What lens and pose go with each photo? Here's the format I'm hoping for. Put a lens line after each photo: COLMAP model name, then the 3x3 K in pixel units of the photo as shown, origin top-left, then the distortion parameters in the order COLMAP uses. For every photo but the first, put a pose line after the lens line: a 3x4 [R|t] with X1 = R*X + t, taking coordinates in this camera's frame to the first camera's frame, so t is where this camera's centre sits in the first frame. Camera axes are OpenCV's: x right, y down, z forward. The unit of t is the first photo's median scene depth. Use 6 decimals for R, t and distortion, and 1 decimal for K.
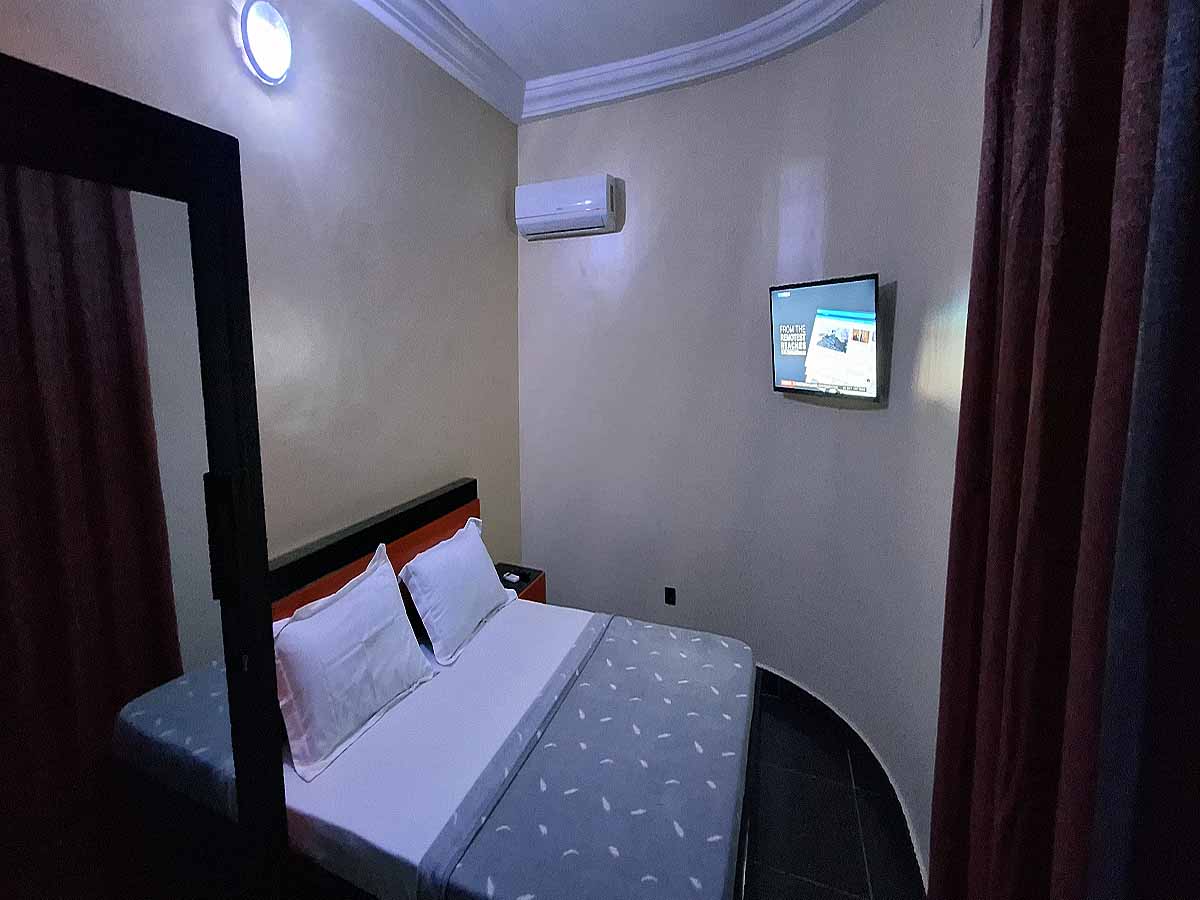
lens RADIAL K [[482.1, 0, 617.8], [0, 482.1, 440.3], [0, 0, 1]] dist [0.008064, -0.000741]
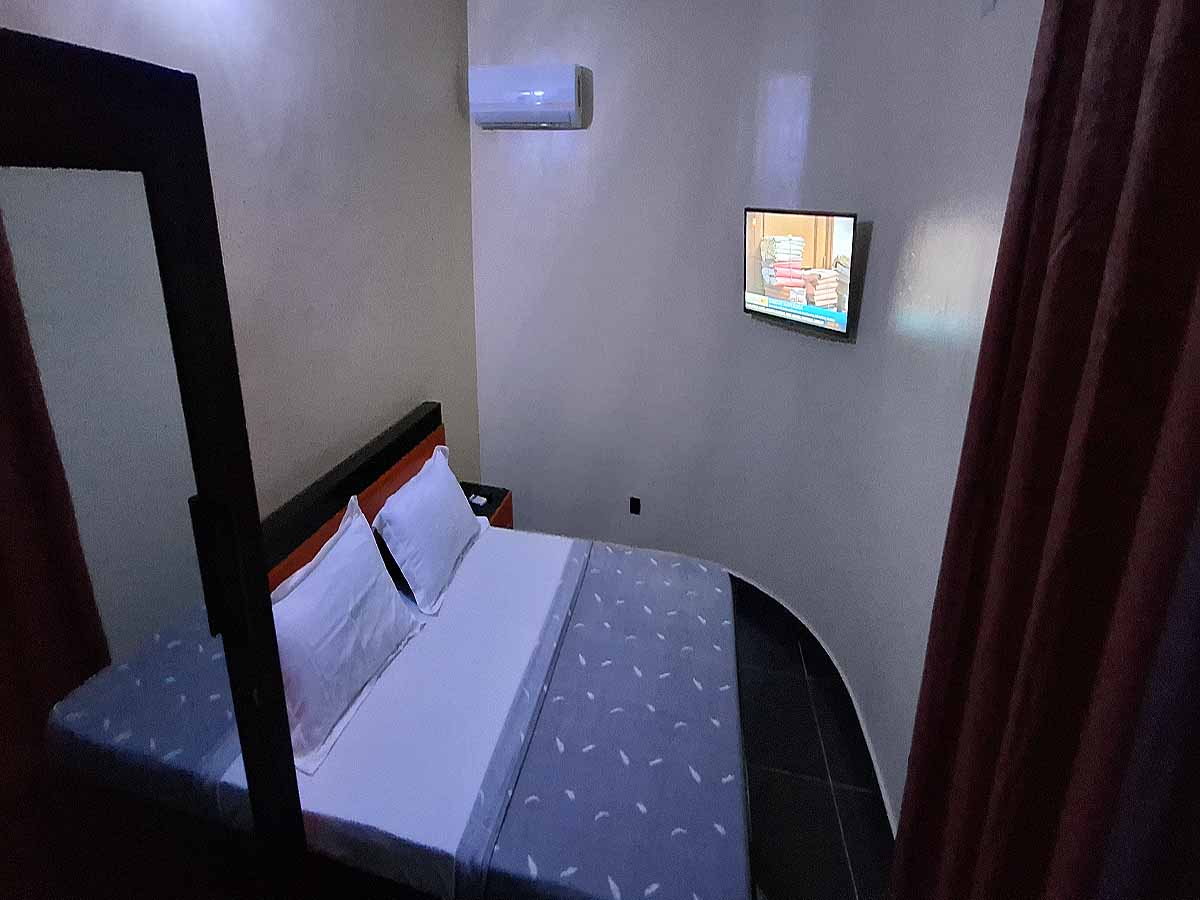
lens RADIAL K [[482.1, 0, 616.4], [0, 482.1, 359.6], [0, 0, 1]] dist [0.008064, -0.000741]
pose [[0.985841, -0.001930, 0.167669, -0.168521], [-0.018060, 0.992895, 0.117614, -0.180969], [-0.166705, -0.118977, 0.978802, 0.056512]]
